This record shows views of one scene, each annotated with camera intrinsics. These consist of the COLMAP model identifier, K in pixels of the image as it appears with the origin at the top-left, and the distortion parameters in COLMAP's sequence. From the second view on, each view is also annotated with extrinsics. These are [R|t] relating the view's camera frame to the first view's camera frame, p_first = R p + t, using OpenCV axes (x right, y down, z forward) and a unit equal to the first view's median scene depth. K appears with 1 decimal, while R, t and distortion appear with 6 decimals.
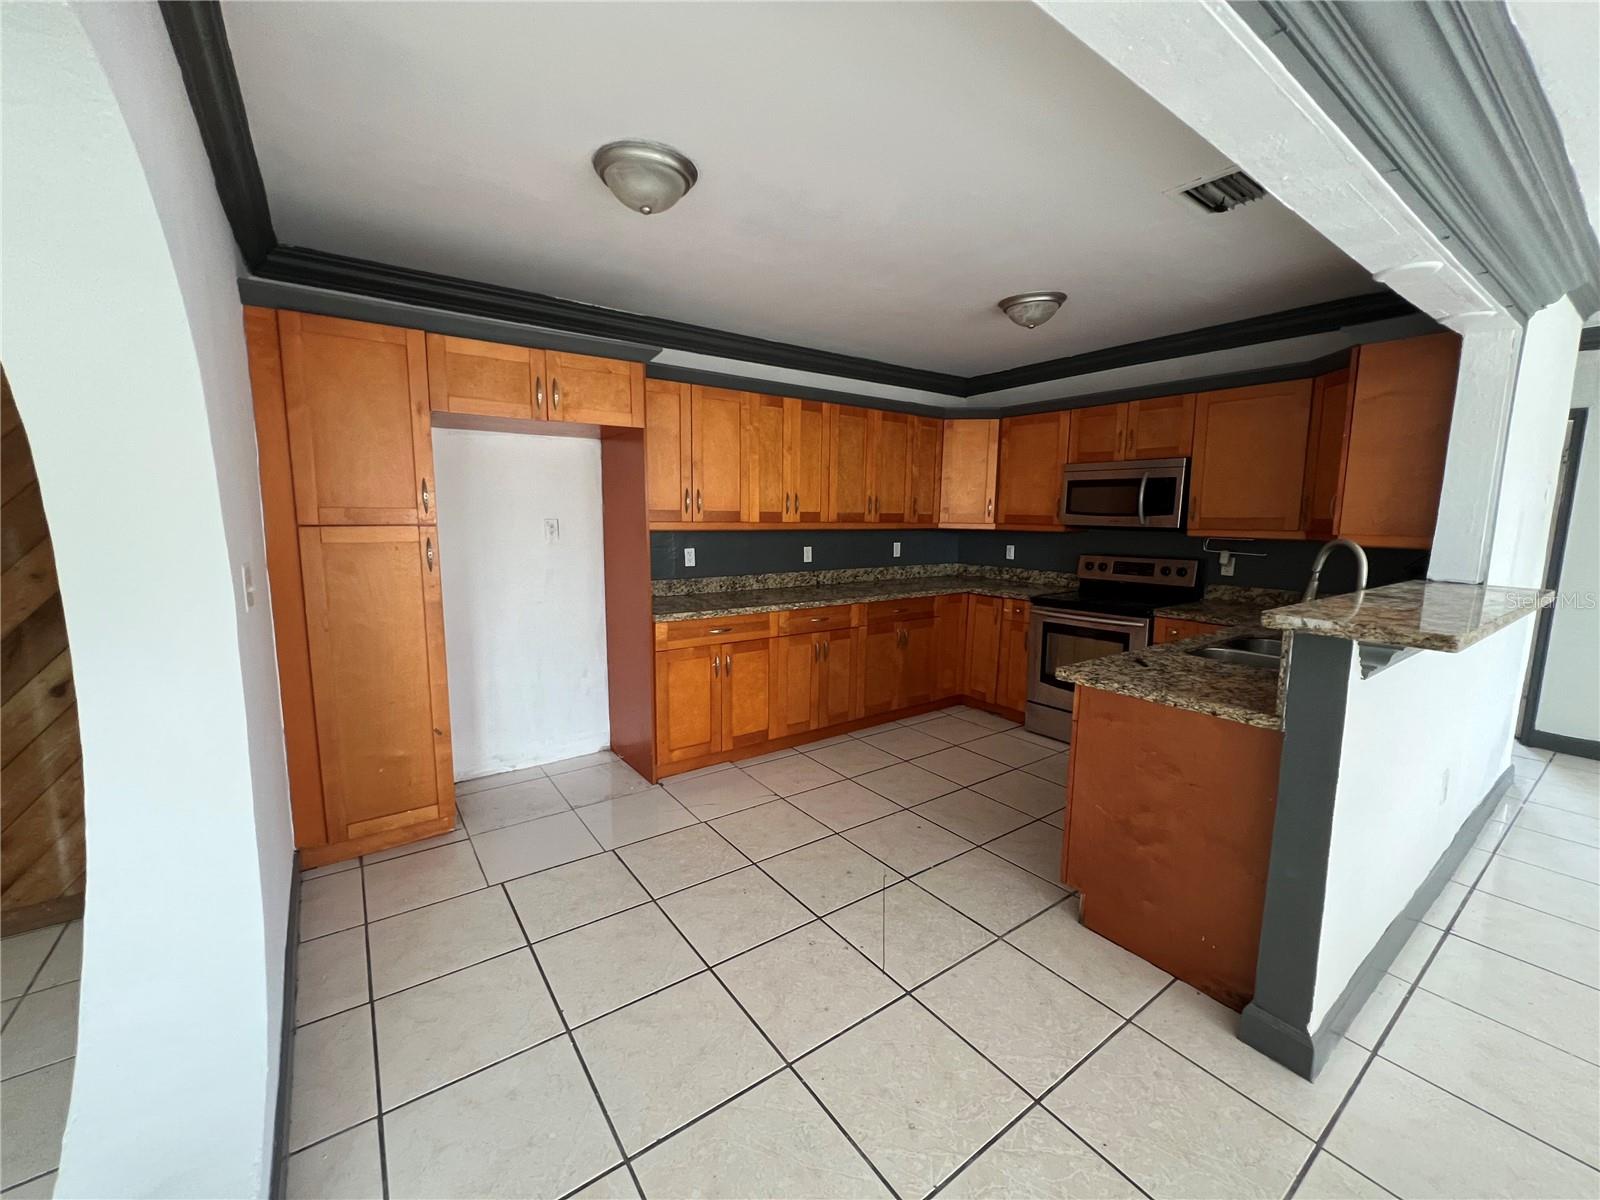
lens RADIAL K [[643.9, 0, 800.2], [0, 643.9, 598.7], [0, 0, 1]] dist [-0.003869, 0.001757]
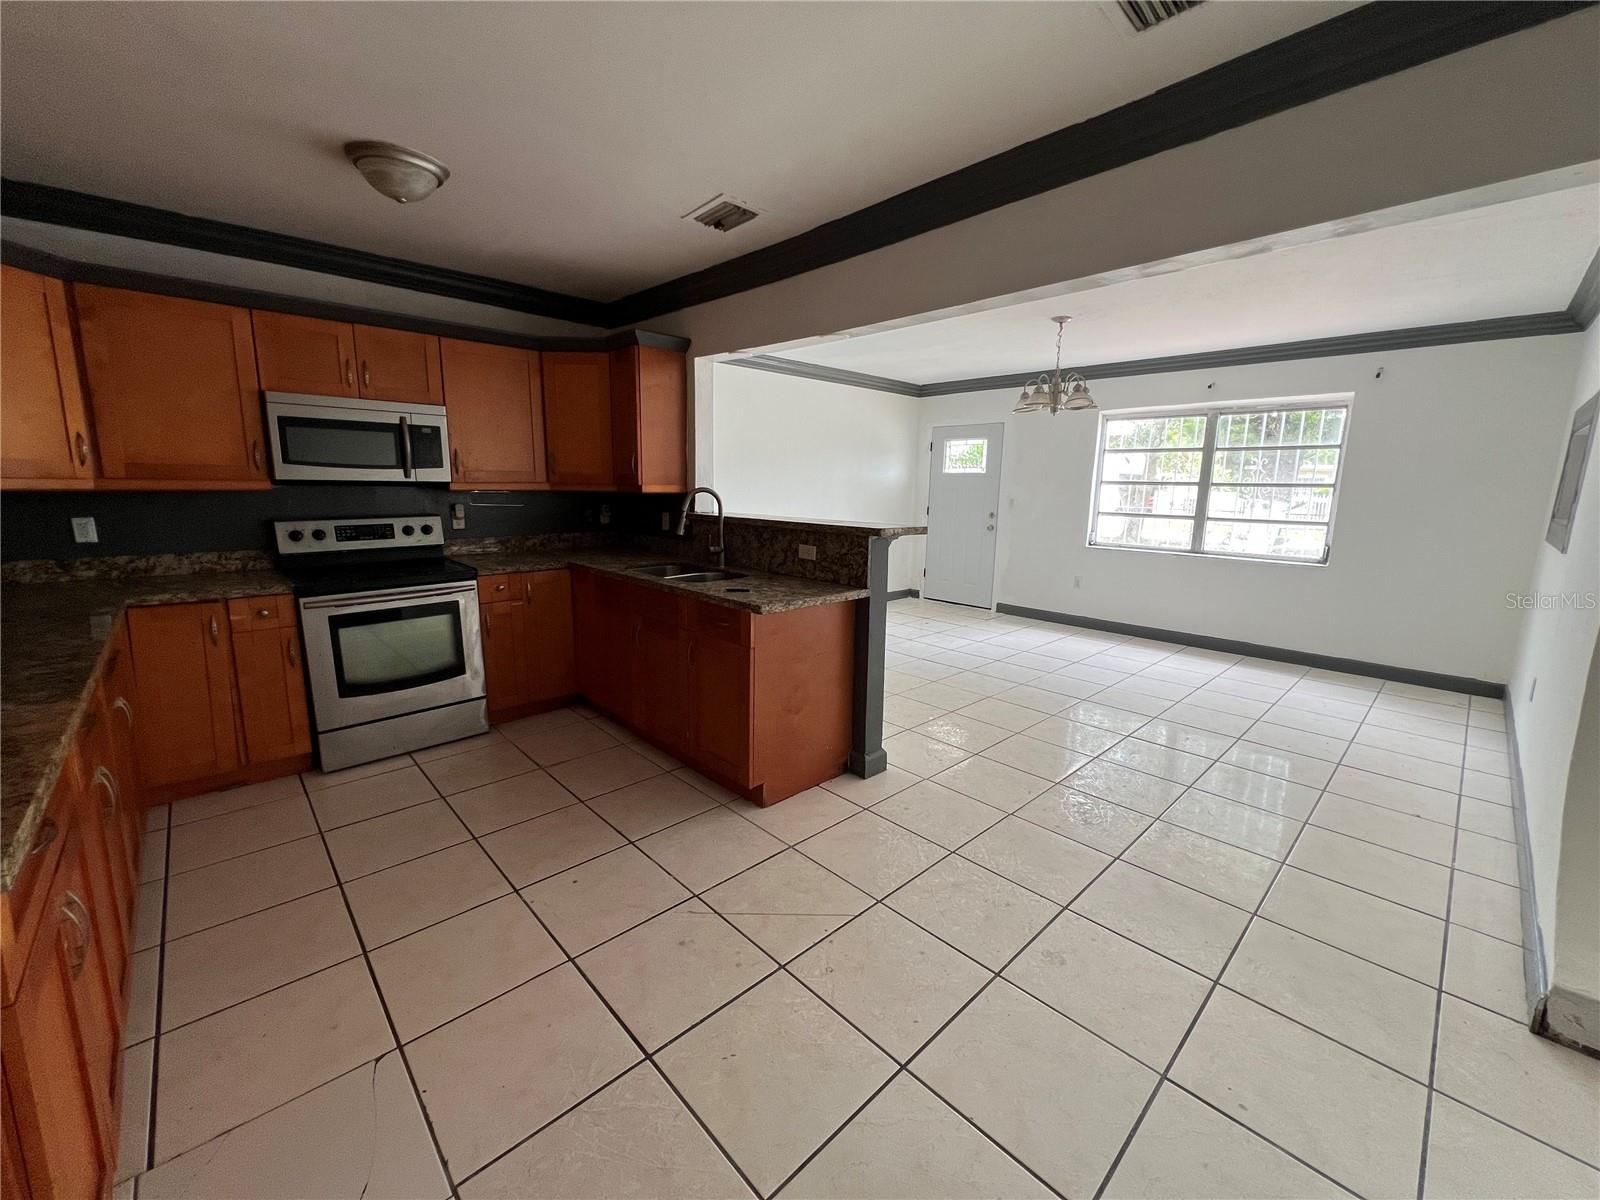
lens RADIAL K [[643.9, 0, 792.1], [0, 643.9, 592.6], [0, 0, 1]] dist [-0.003869, 0.001757]
pose [[-0.127048, -0.178658, 0.975674, -0.369826], [0.115420, 0.974300, 0.193436, -0.066777], [-0.985158, 0.137188, -0.103162, 0.543110]]
